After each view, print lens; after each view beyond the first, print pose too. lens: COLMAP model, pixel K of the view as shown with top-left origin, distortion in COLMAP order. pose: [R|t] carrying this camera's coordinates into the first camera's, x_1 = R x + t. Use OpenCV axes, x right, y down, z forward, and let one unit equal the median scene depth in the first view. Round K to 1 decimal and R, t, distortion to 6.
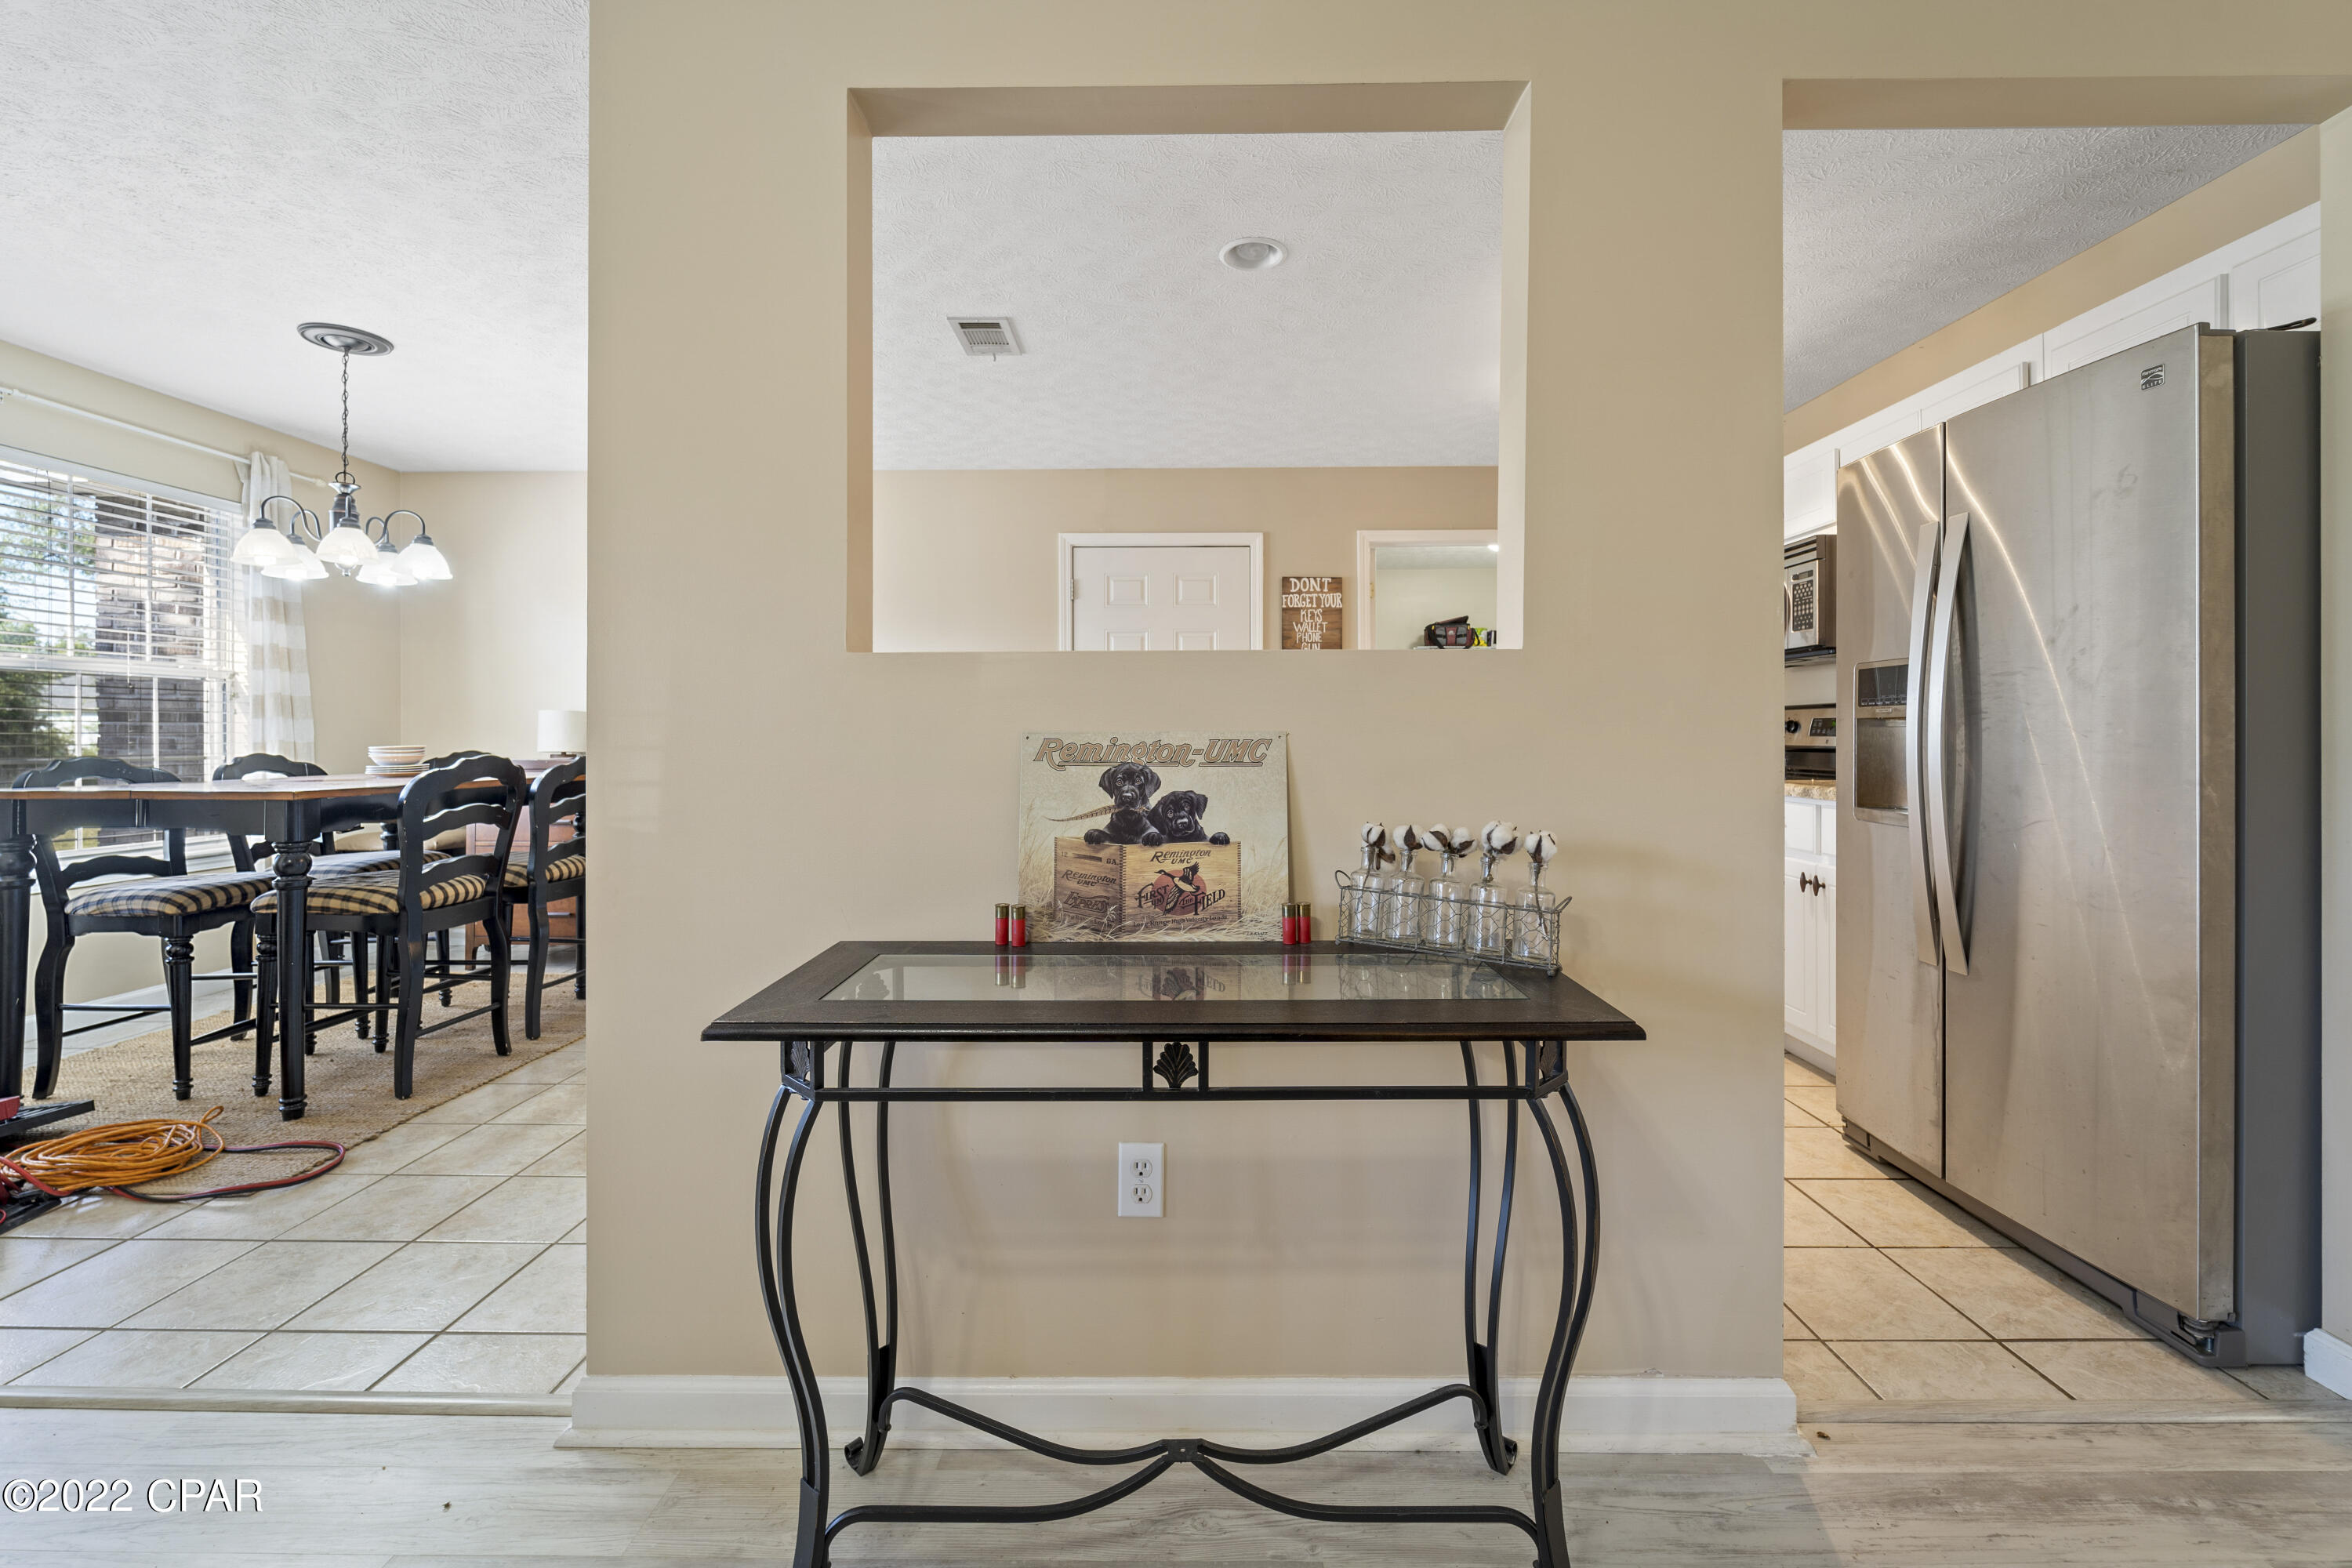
lens RADIAL K [[958.3, 0, 1186.4], [0, 958.3, 733.6], [0, 0, 1]] dist [-0.001192, -0.000370]
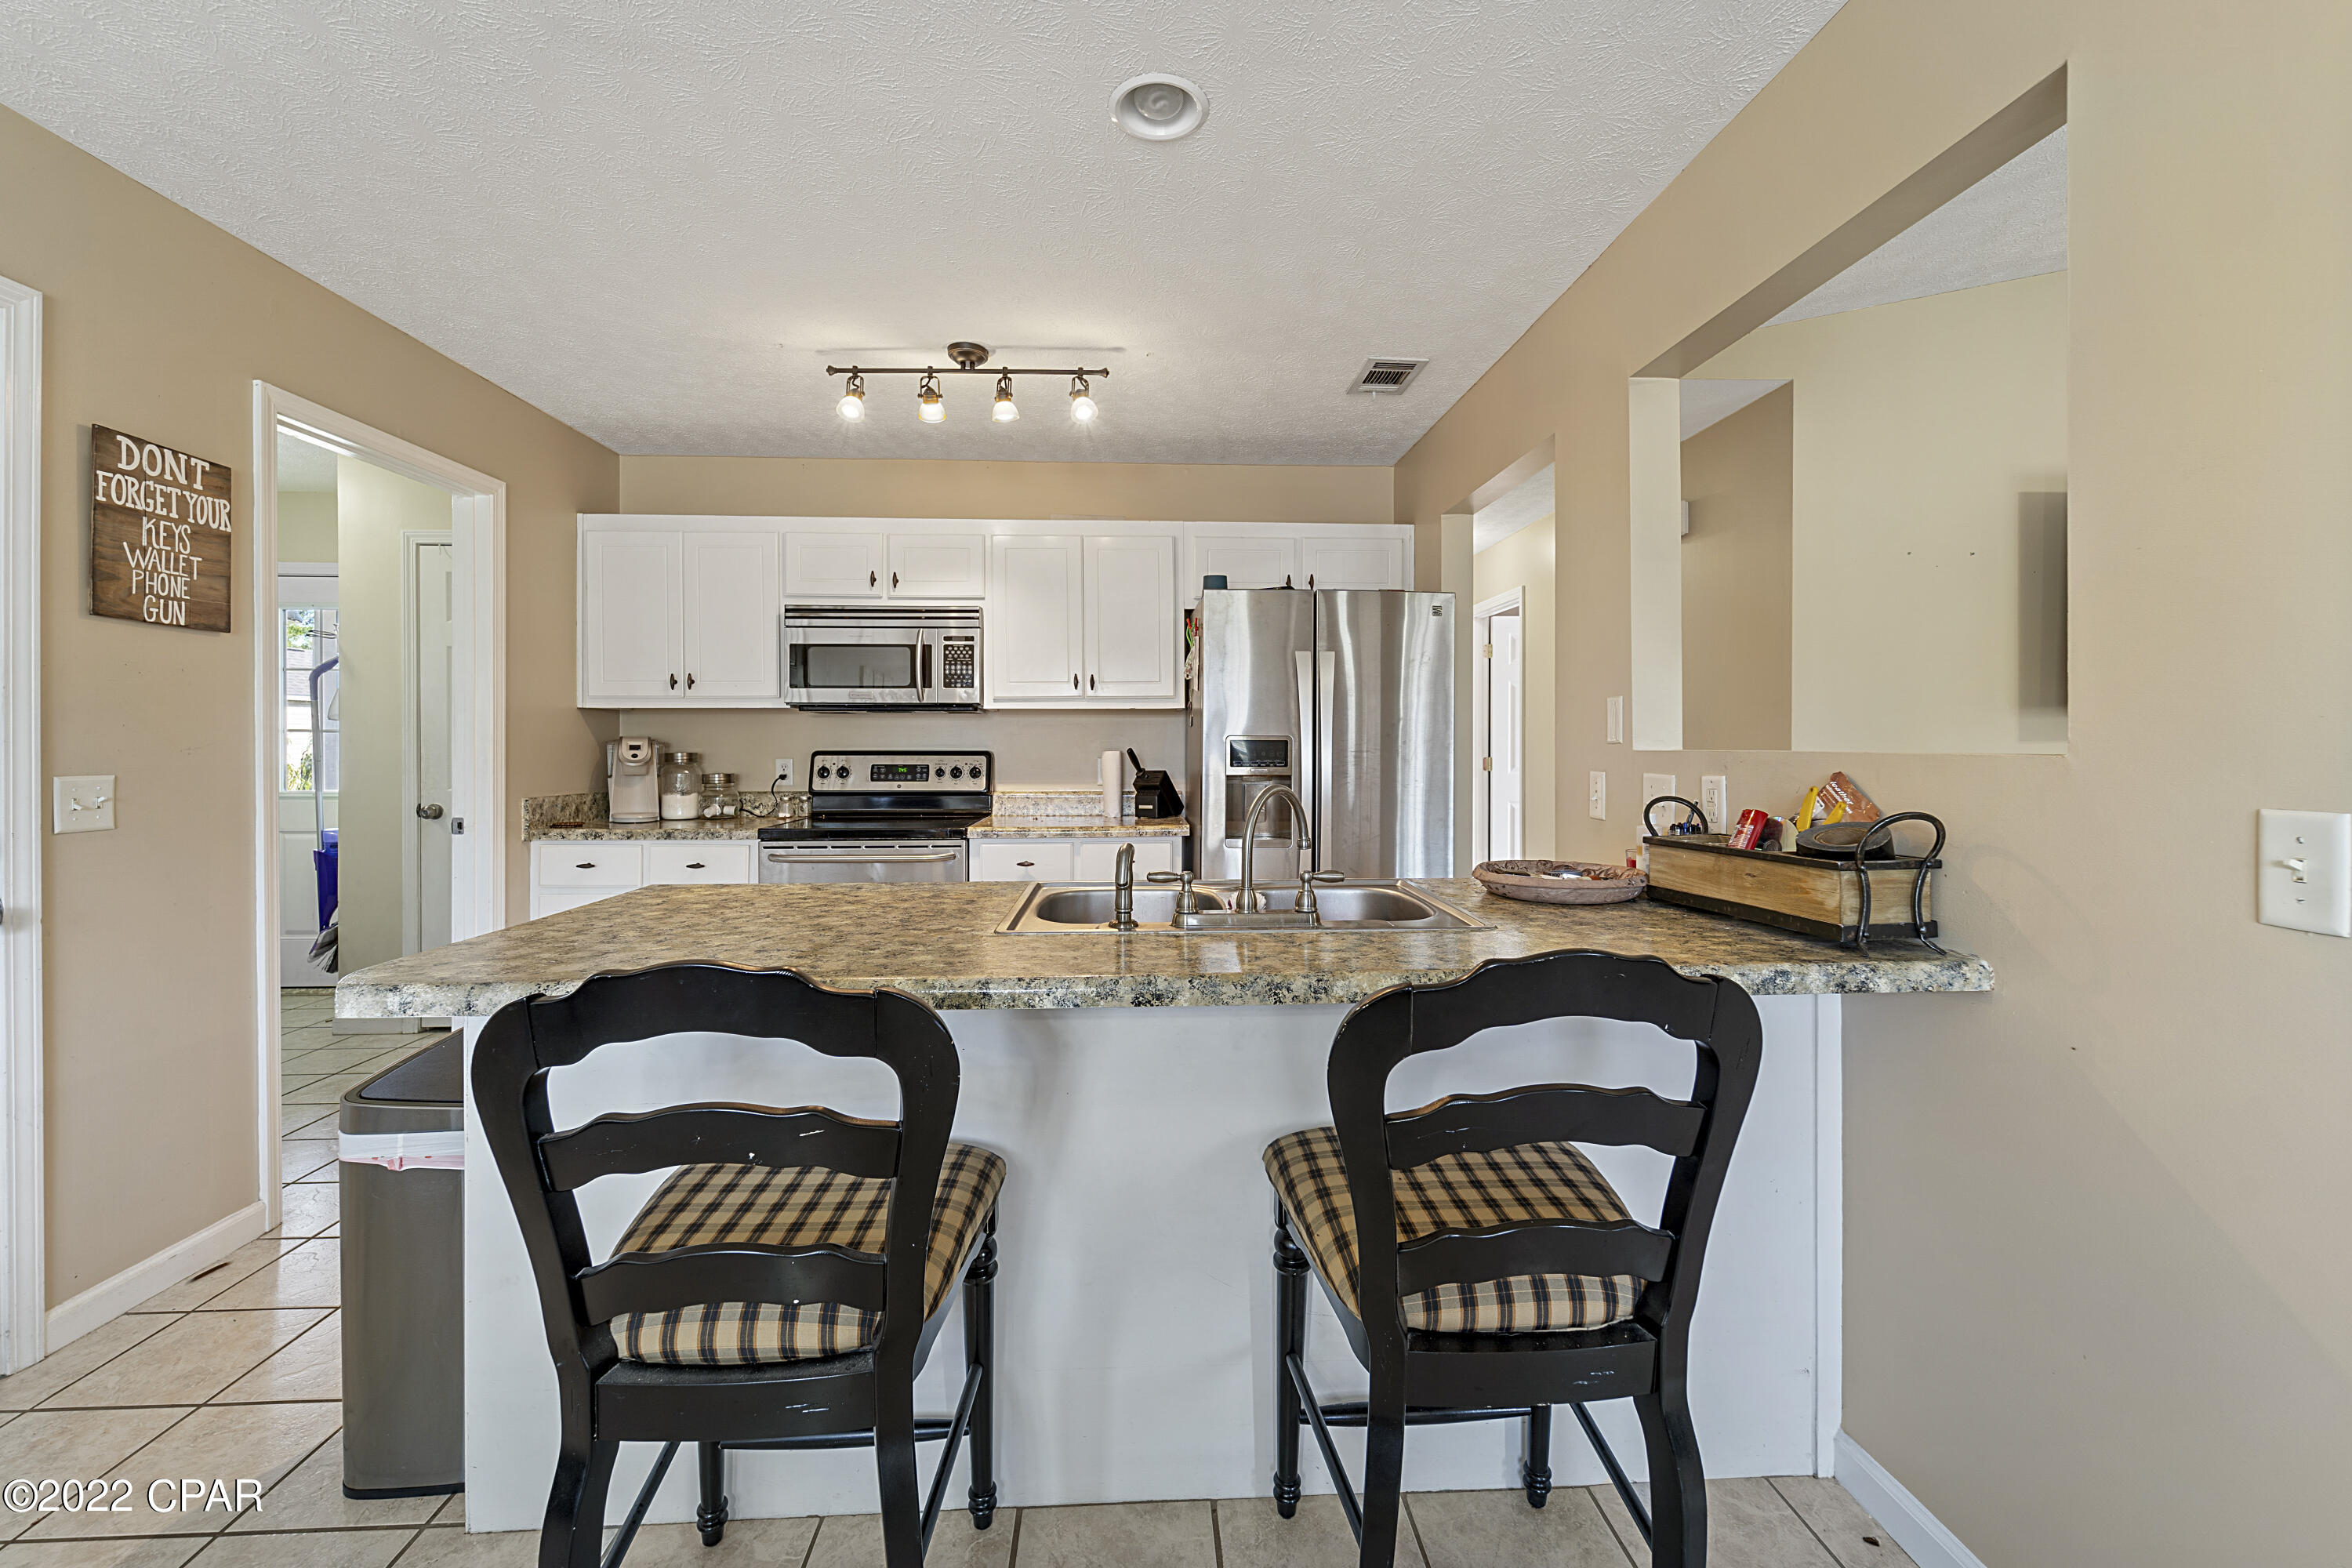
lens RADIAL K [[951.9, 0, 1186.5], [0, 951.9, 755.6], [0, 0, 1]] dist [-0.001114, 0.000029]
pose [[-0.067762, -0.008099, 0.997669, -0.580207], [-0.001009, 0.999967, 0.008050, -0.047304], [-0.997701, -0.000461, -0.067768, 0.986835]]
